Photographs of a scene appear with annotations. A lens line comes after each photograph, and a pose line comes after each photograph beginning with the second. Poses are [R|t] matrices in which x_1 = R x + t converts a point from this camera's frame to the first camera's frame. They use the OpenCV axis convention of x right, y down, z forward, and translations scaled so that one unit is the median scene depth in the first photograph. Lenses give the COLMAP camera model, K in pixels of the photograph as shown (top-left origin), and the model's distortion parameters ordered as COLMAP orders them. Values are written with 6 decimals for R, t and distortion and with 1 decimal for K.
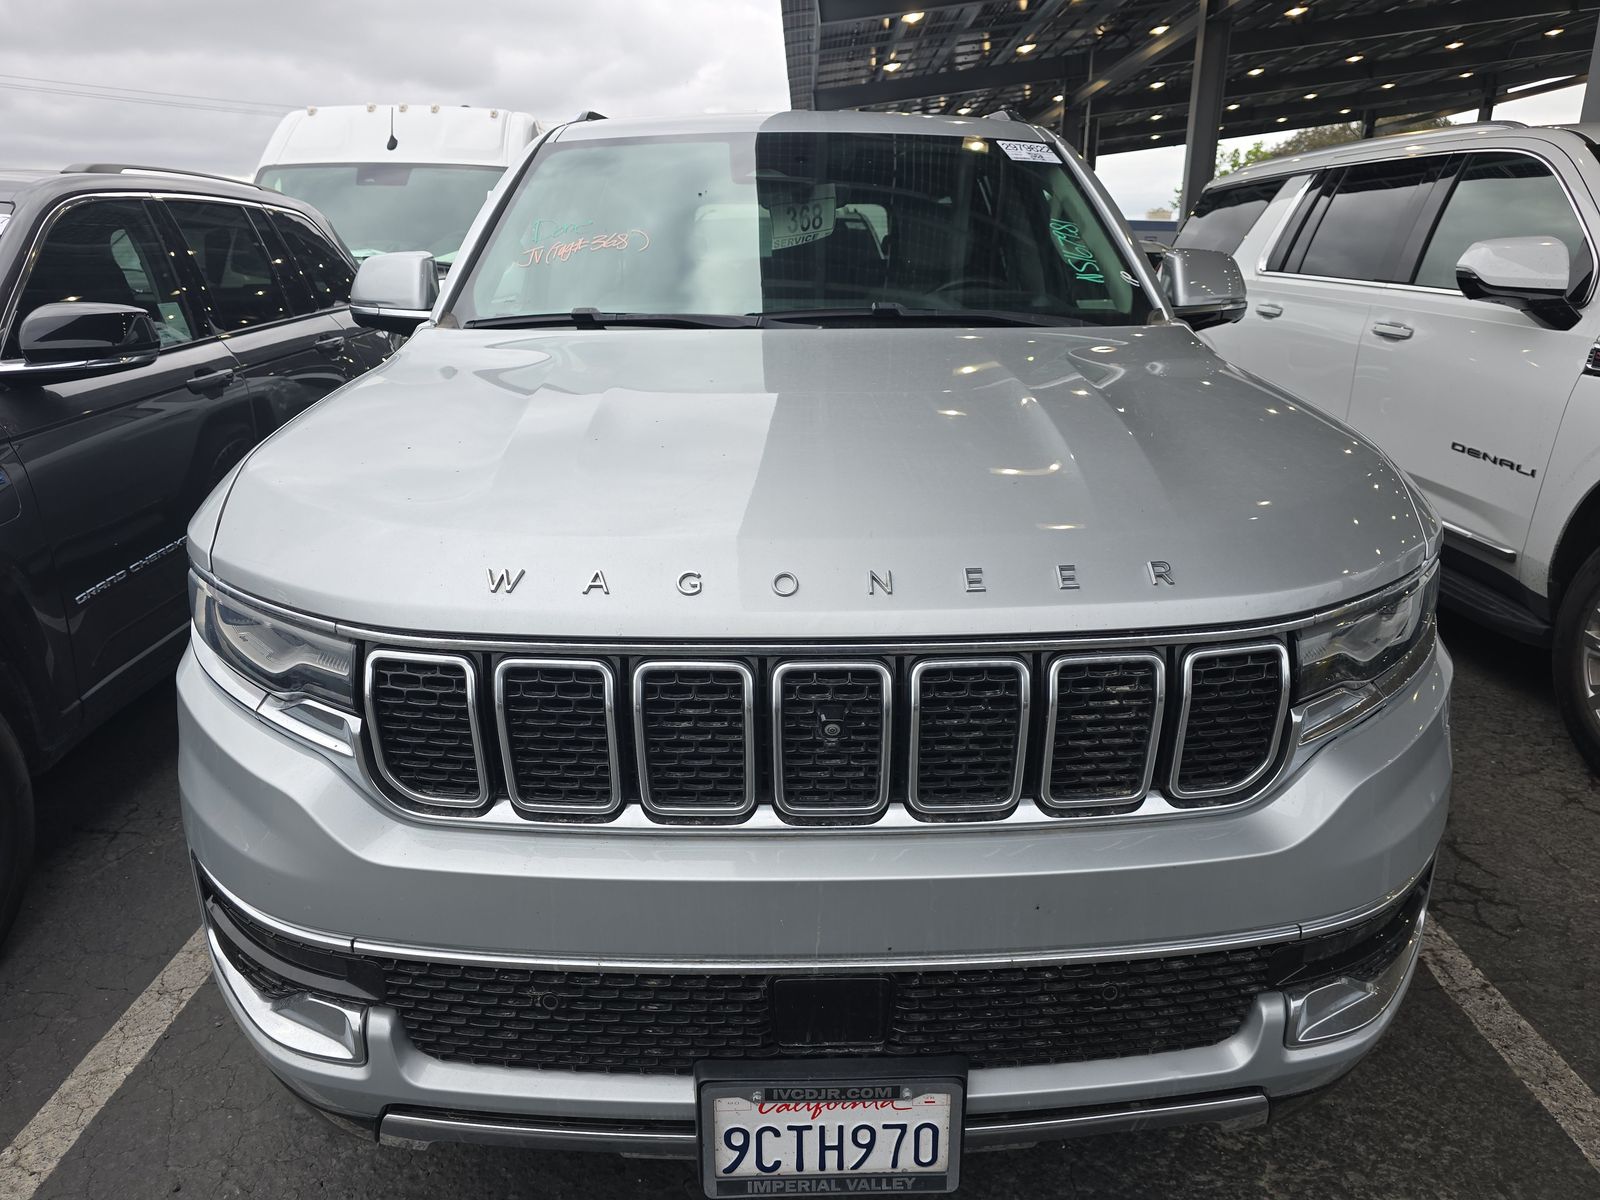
lens RADIAL K [[1142.2, 0, 800.0], [0, 1142.2, 600.0], [0, 0, 1]] dist [0.069271, -0.065690]
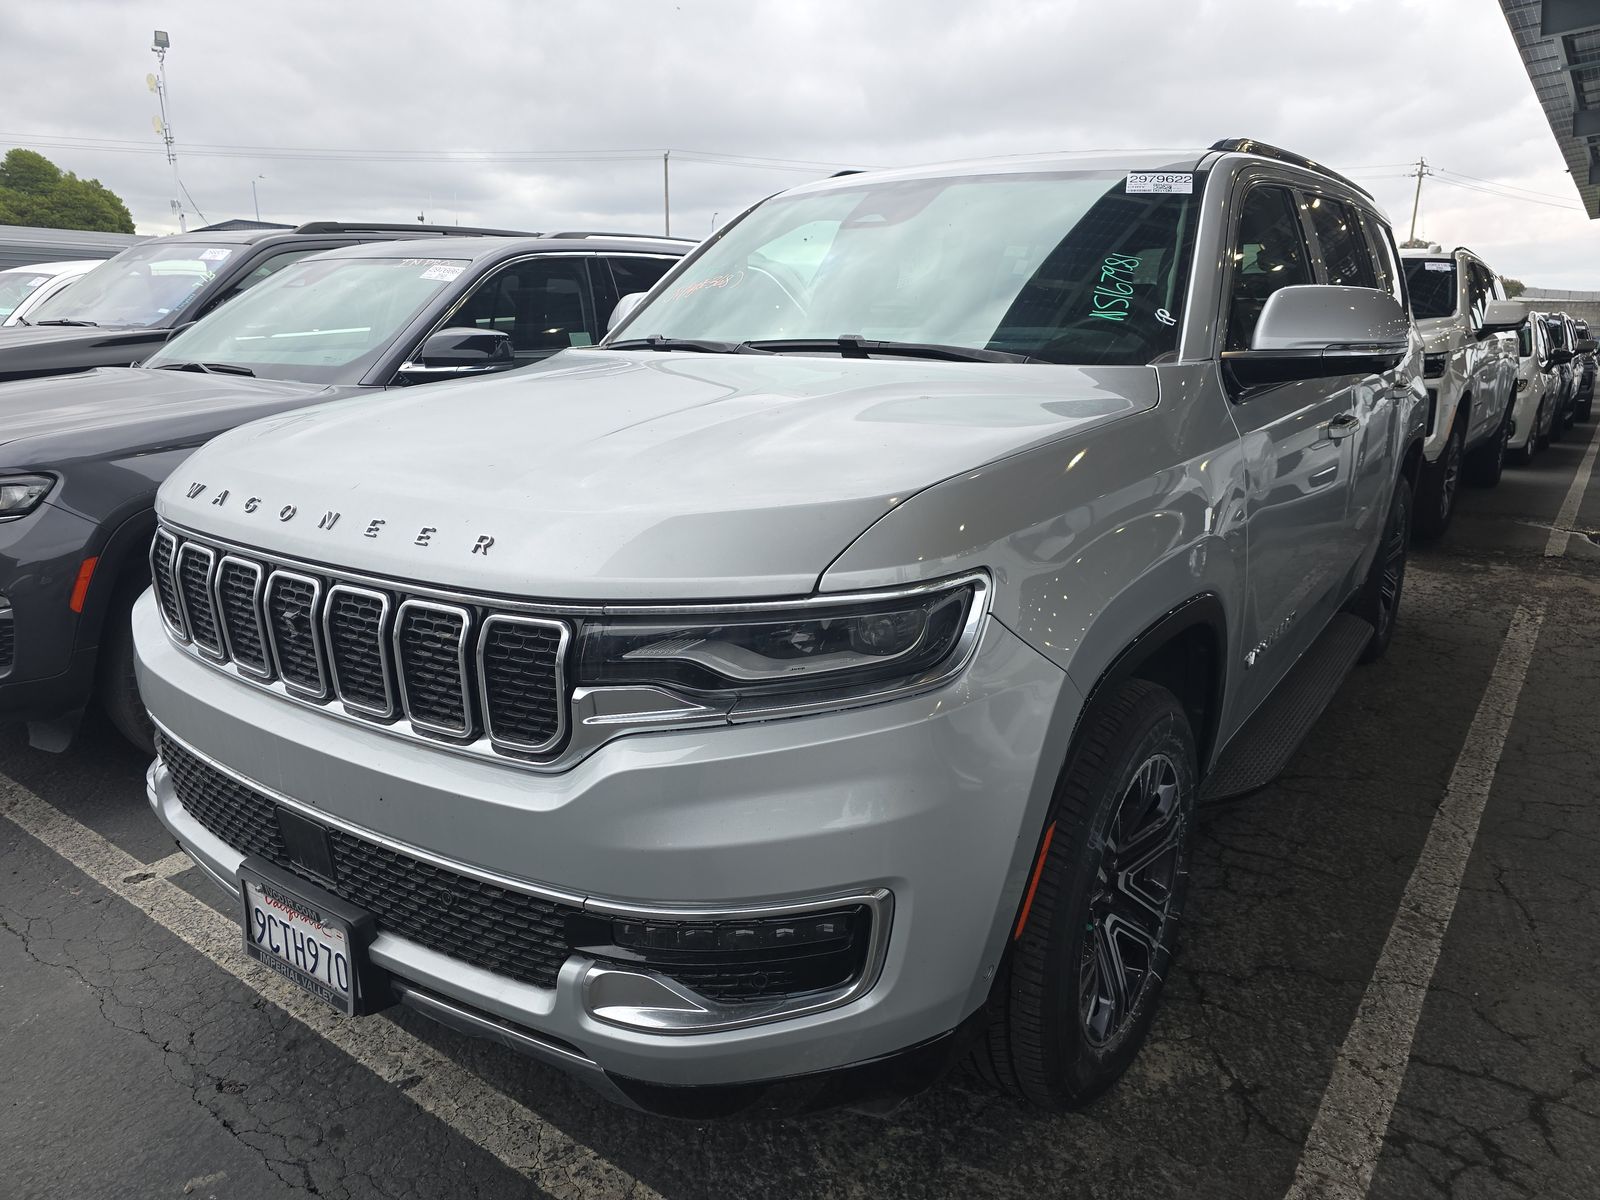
lens RADIAL K [[1142.2, 0, 800.0], [0, 1142.2, 600.0], [0, 0, 1]] dist [0.069271, -0.065690]
pose [[0.958048, 0.104117, -0.267026, 0.348926], [-0.111247, 0.993724, -0.011673, 0.016395], [0.264135, 0.040890, 0.963619, -0.046211]]
